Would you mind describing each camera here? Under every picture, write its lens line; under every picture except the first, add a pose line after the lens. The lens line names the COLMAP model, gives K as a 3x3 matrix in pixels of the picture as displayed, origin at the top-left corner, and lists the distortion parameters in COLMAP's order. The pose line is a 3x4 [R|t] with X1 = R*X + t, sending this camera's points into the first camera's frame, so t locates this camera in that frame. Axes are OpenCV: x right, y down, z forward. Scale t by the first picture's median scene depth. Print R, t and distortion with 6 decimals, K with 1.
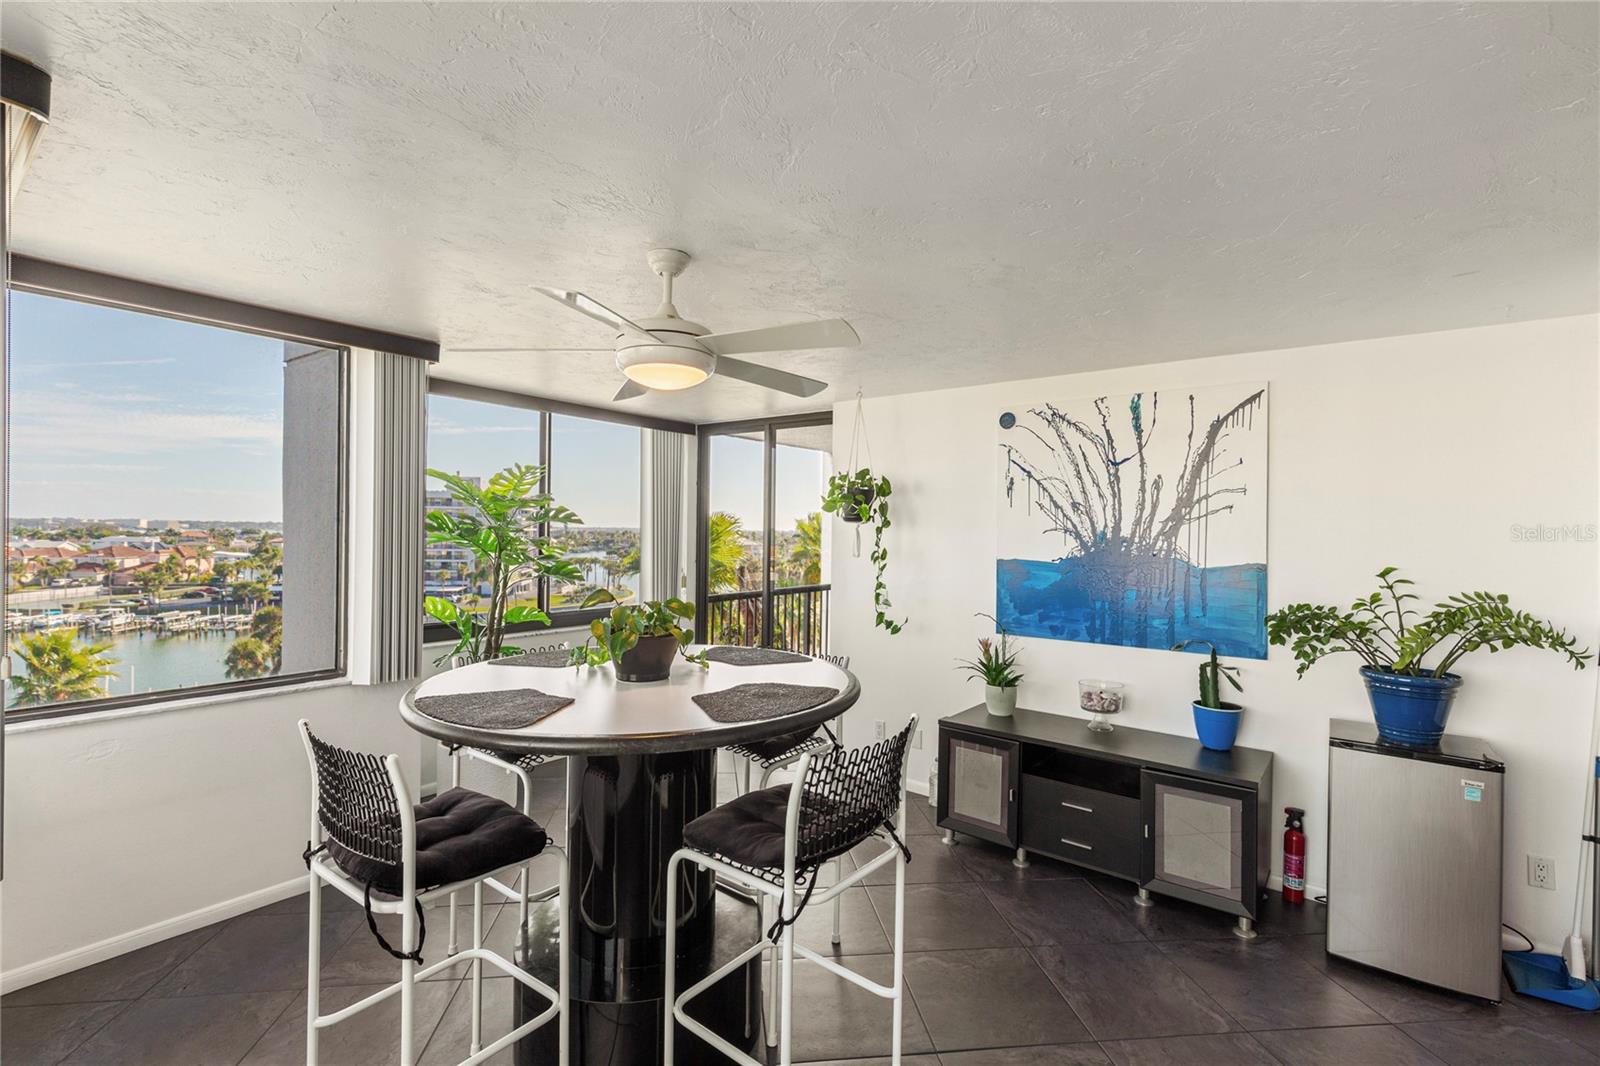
lens RADIAL K [[714.0, 0, 800.0], [0, 714.0, 533.0], [0, 0, 1]] dist [0.002737, -0.000006]
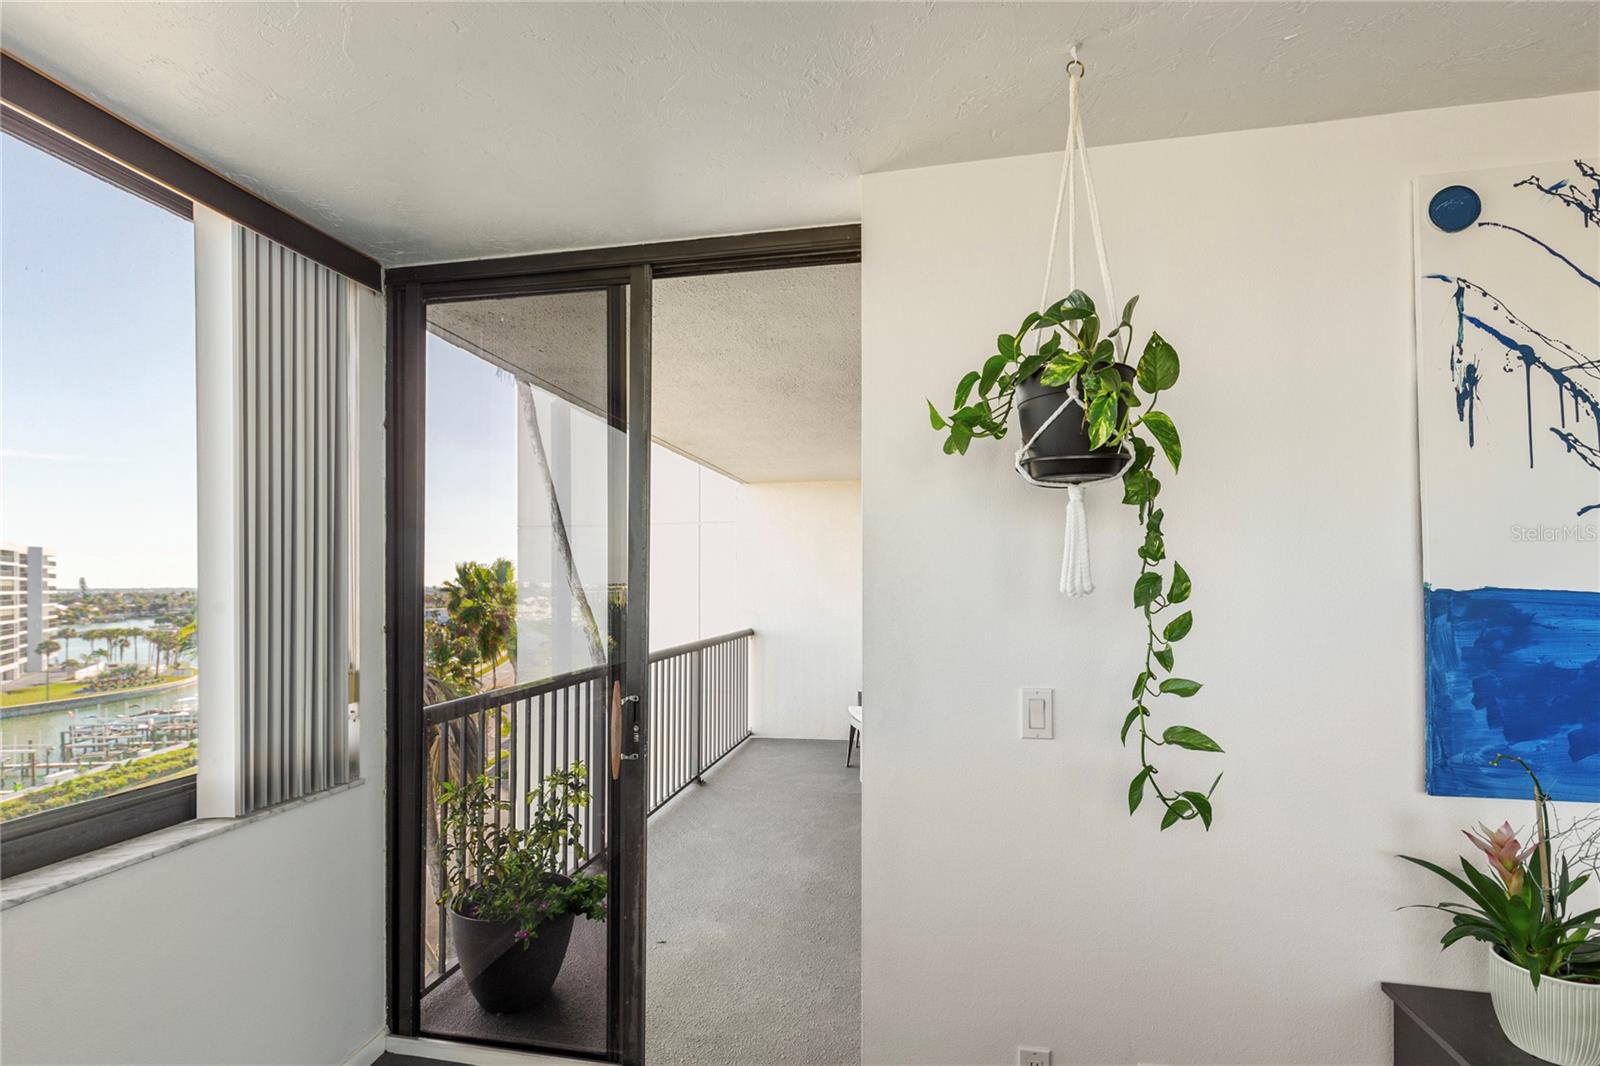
lens RADIAL K [[692.9, 0, 793.9], [0, 692.9, 576.3], [0, 0, 1]] dist [0.006201, -0.000021]
pose [[0.893966, -0.013460, 0.447933, -0.173549], [0.015153, 0.999885, -0.000197, 0.025207], [-0.447879, 0.006964, 0.894067, 0.835586]]
